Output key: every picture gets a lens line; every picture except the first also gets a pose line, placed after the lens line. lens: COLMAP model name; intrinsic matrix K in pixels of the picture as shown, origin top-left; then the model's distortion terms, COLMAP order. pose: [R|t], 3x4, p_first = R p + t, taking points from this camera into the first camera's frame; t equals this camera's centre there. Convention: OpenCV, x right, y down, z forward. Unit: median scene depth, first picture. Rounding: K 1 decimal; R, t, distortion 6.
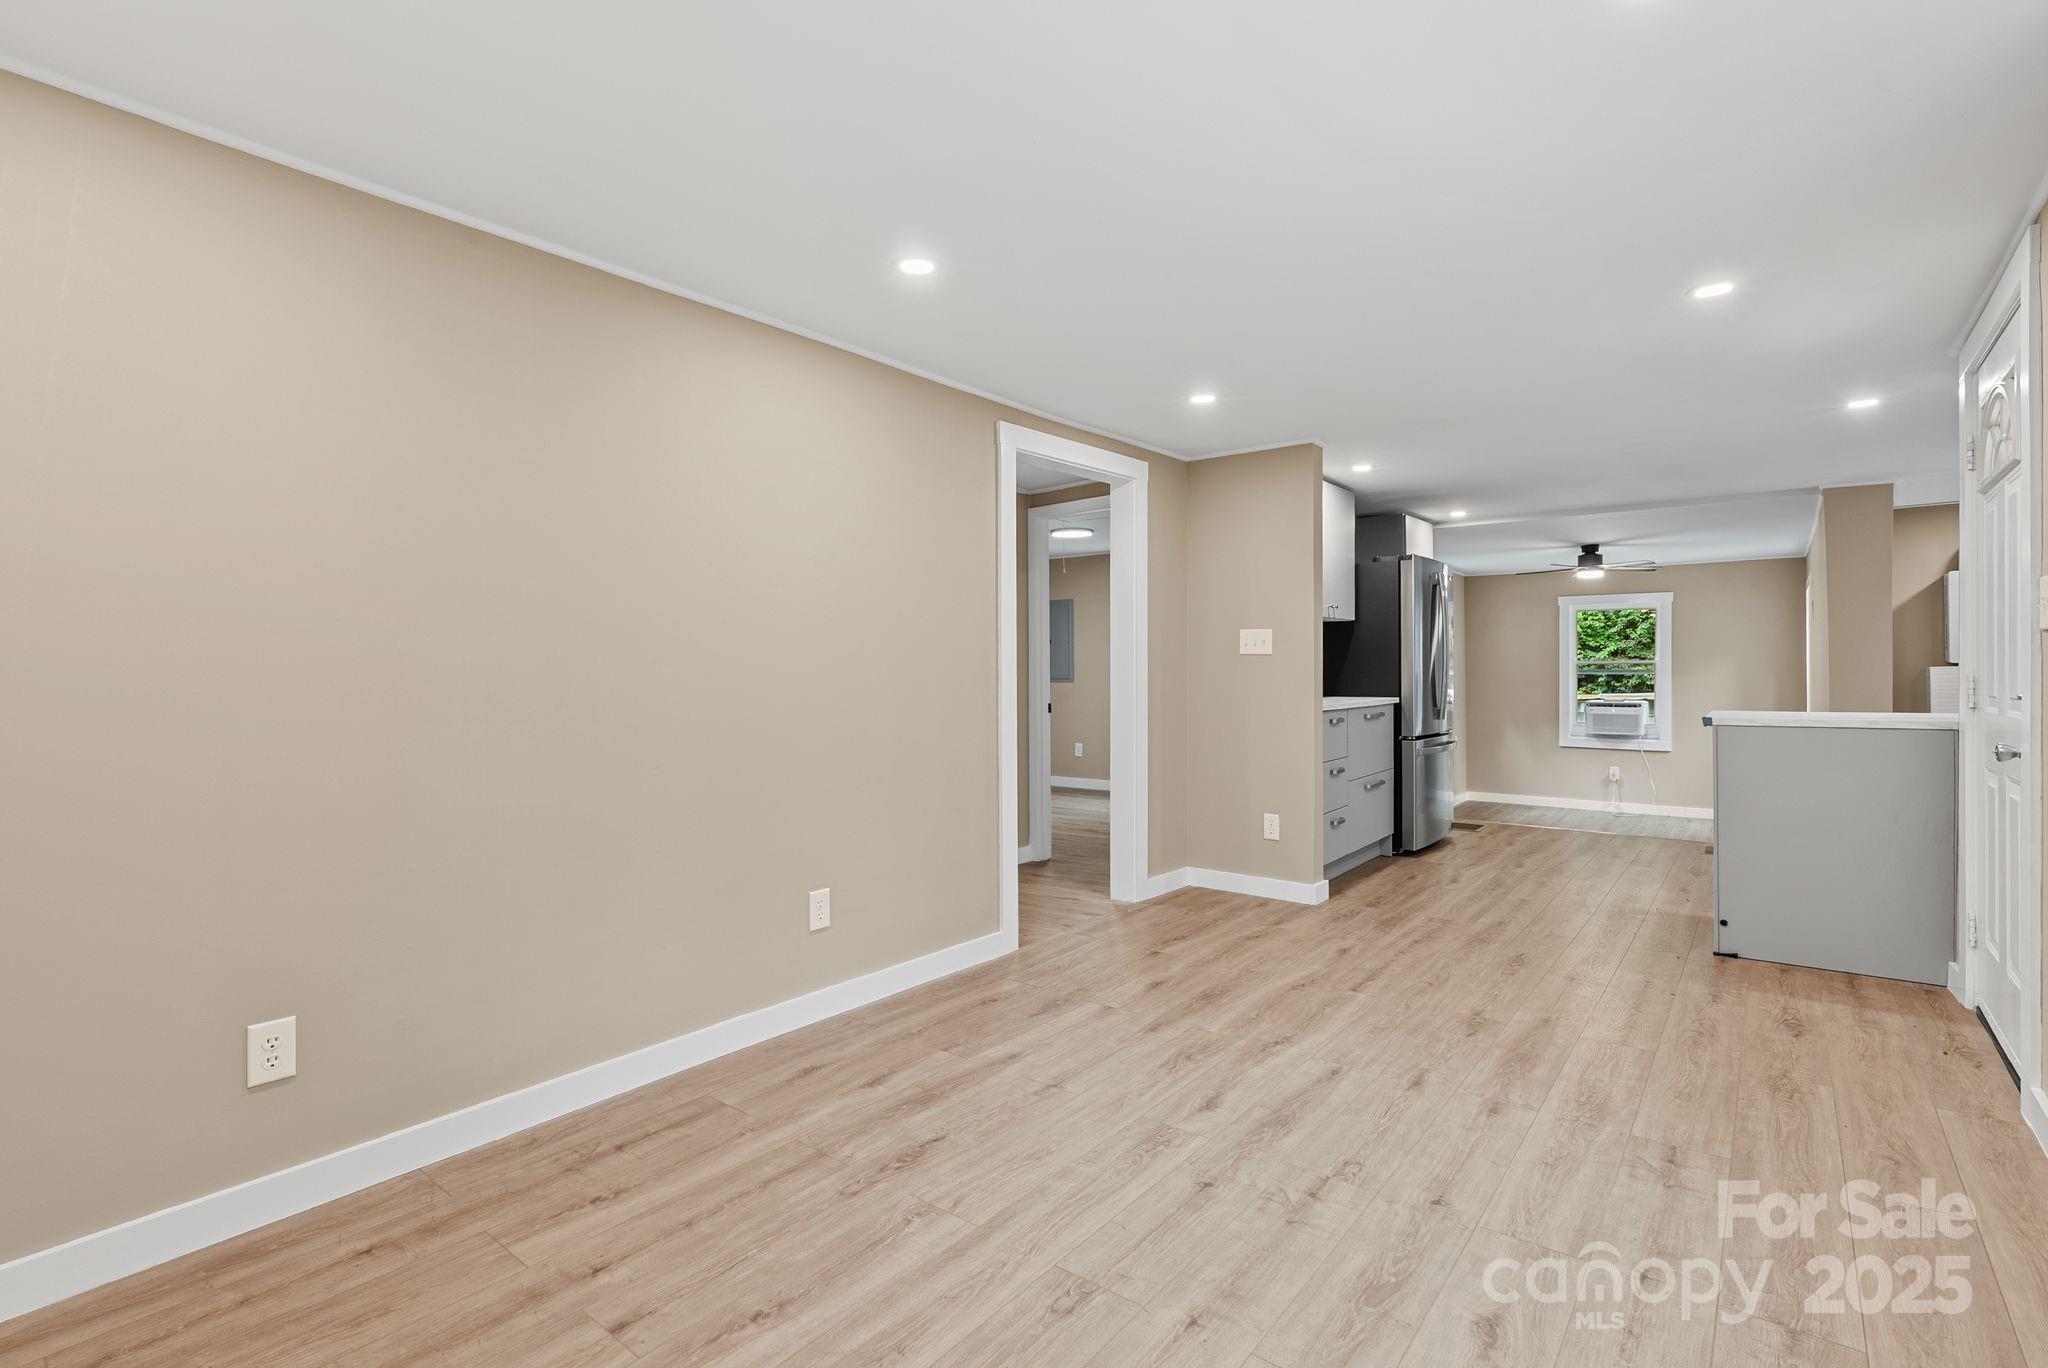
lens RADIAL K [[949.8, 0, 1025.0], [0, 949.8, 668.3], [0, 0, 1]] dist [-0.010987, 0.003546]
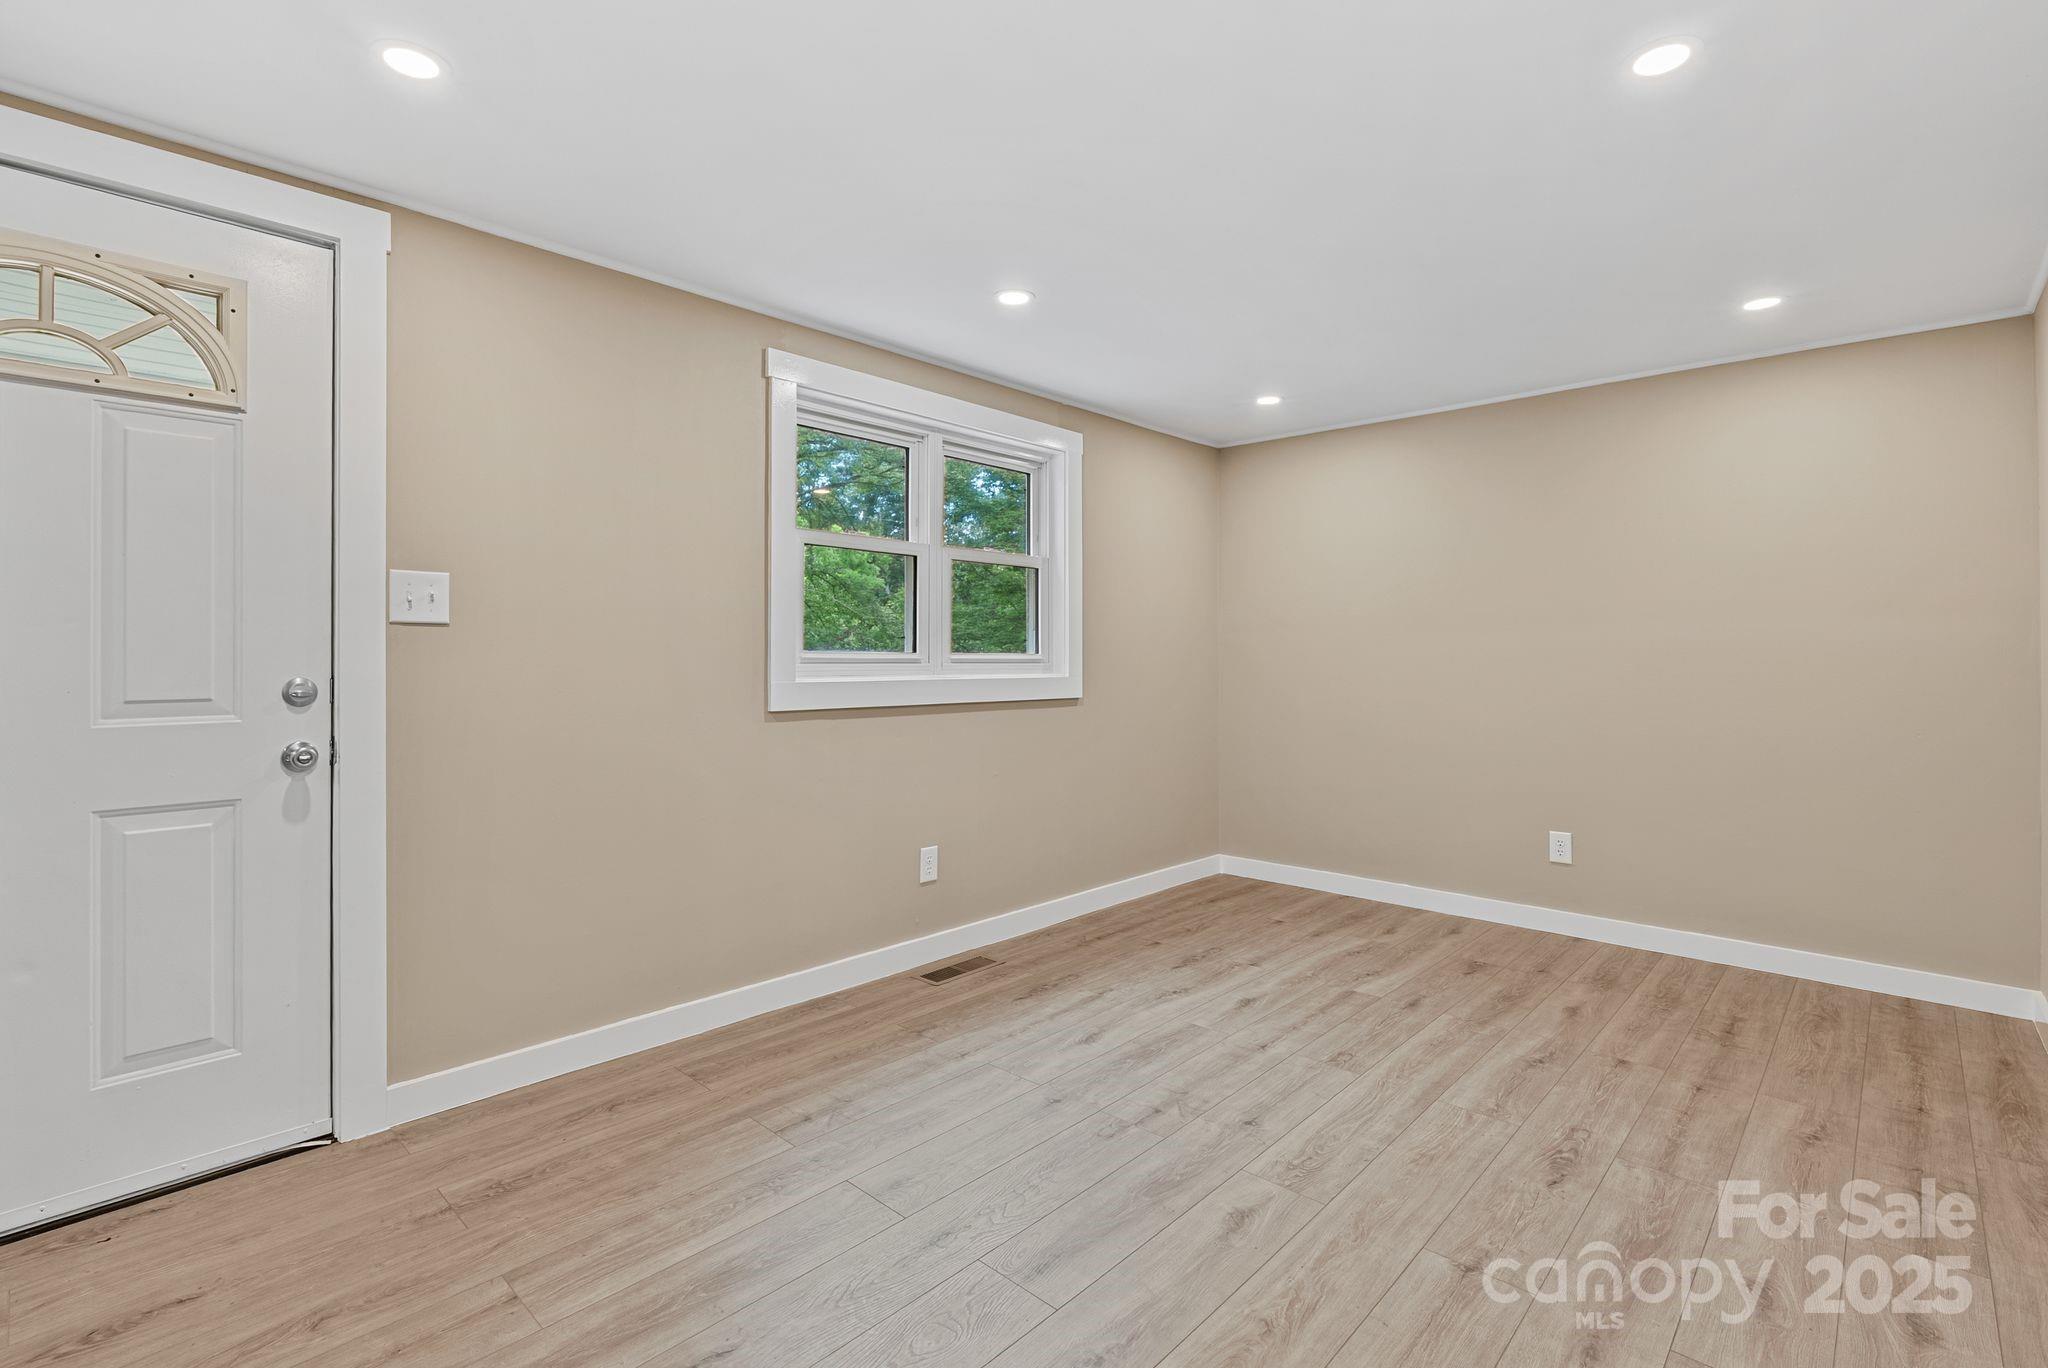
lens RADIAL K [[949.8, 0, 1019.3], [0, 949.8, 647.4], [0, 0, 1]] dist [-0.010987, 0.003546]
pose [[-0.996801, 0.006438, 0.079660, 0.312562], [0.005148, 0.999853, -0.016380, 0.006108], [-0.079754, -0.015918, -0.996688, 1.808276]]
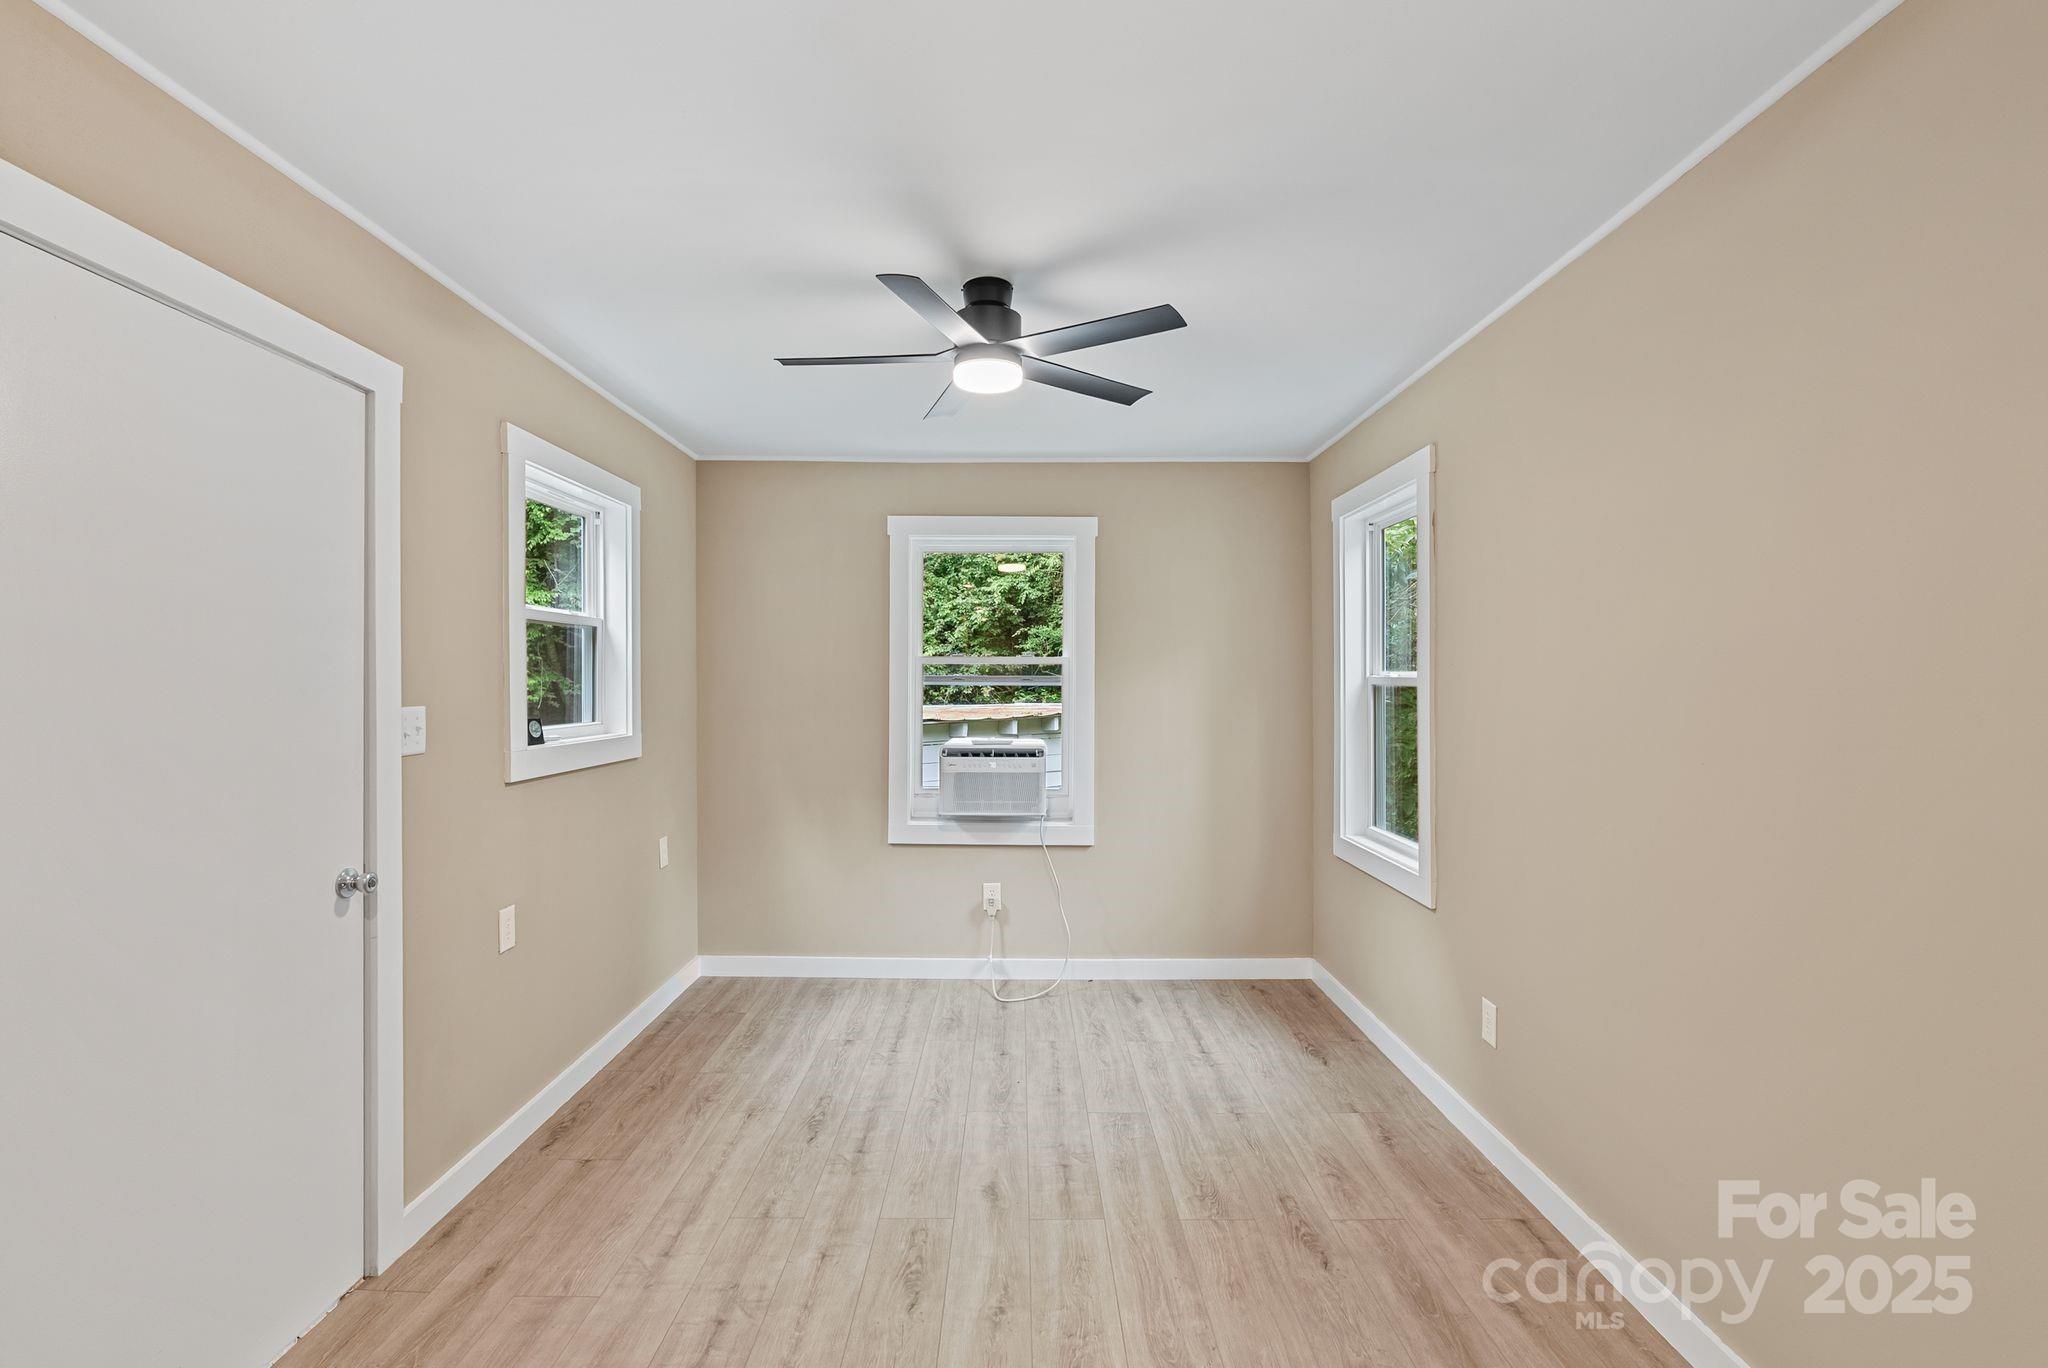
lens RADIAL K [[949.8, 0, 1021.2], [0, 949.8, 672.9], [0, 0, 1]] dist [-0.010987, 0.003546]
pose [[0.785418, 0.004009, 0.618953, 1.362766], [-0.002044, 0.999990, -0.003883, 0.007132], [-0.618962, 0.001785, 0.785419, 2.474359]]
